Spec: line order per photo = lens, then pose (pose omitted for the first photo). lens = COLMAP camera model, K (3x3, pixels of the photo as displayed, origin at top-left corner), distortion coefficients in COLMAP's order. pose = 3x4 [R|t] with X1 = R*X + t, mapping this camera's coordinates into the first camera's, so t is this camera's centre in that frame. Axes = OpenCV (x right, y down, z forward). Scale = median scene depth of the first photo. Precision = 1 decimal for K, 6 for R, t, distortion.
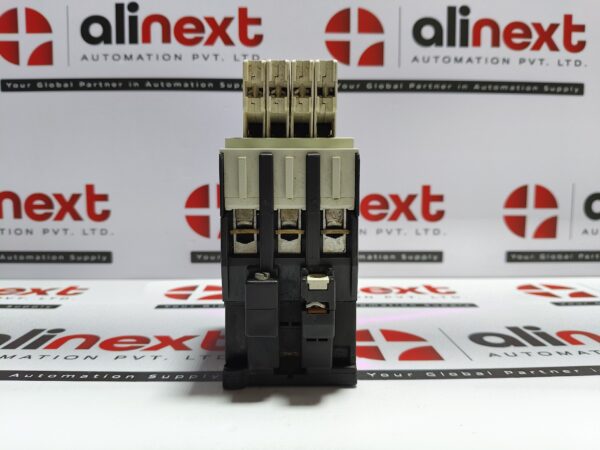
lens RADIAL K [[482.2, 0, 300.0], [0, 482.2, 225.0], [0, 0, 1]] dist [0.005395, -0.080116]
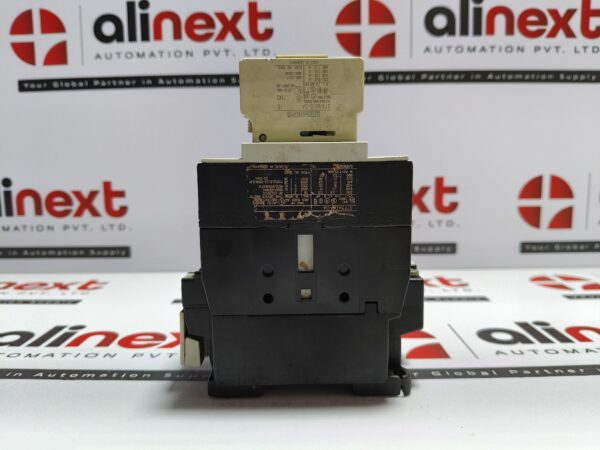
lens RADIAL K [[483.9, 0, 300.0], [0, 483.9, 225.0], [0, 0, 1]] dist [0.004525, -0.086157]
pose [[0.999089, -0.010603, -0.041329, 0.015559], [0.012258, 0.999125, 0.039982, -0.027923], [0.040869, -0.040452, 0.998345, -0.013766]]
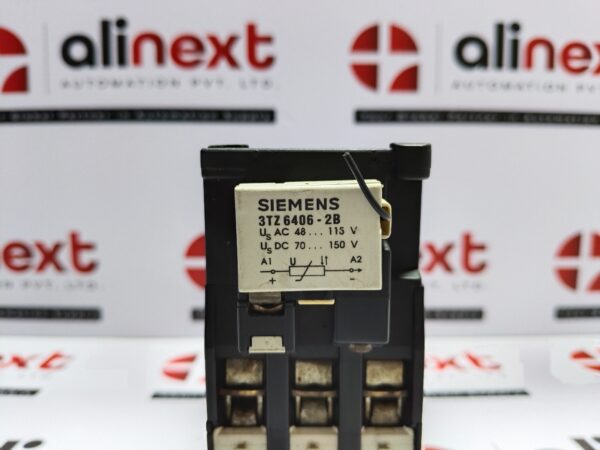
lens RADIAL K [[507.0, 0, 300.0], [0, 507.0, 225.0], [0, 0, 1]] dist [-0.067163, -0.012180]
pose [[0.999959, 0.002471, -0.008712, -0.026032], [-0.002093, 0.999065, 0.043181, -0.138741], [0.008810, -0.043161, 0.999029, 0.114982]]
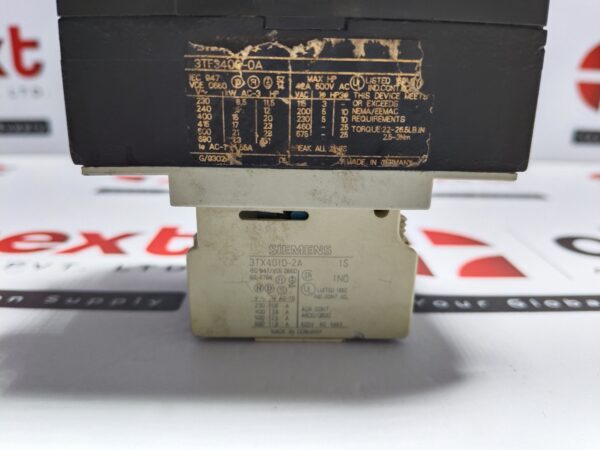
lens RADIAL K [[491.1, 0, 300.0], [0, 491.1, 225.0], [0, 0, 1]] dist [0.001026, -0.095249]
pose [[0.999852, 0.017155, 0.001230, -0.000229], [-0.017023, 0.976880, 0.213108, 0.049516], [0.002455, -0.213097, 0.977028, 0.235790]]
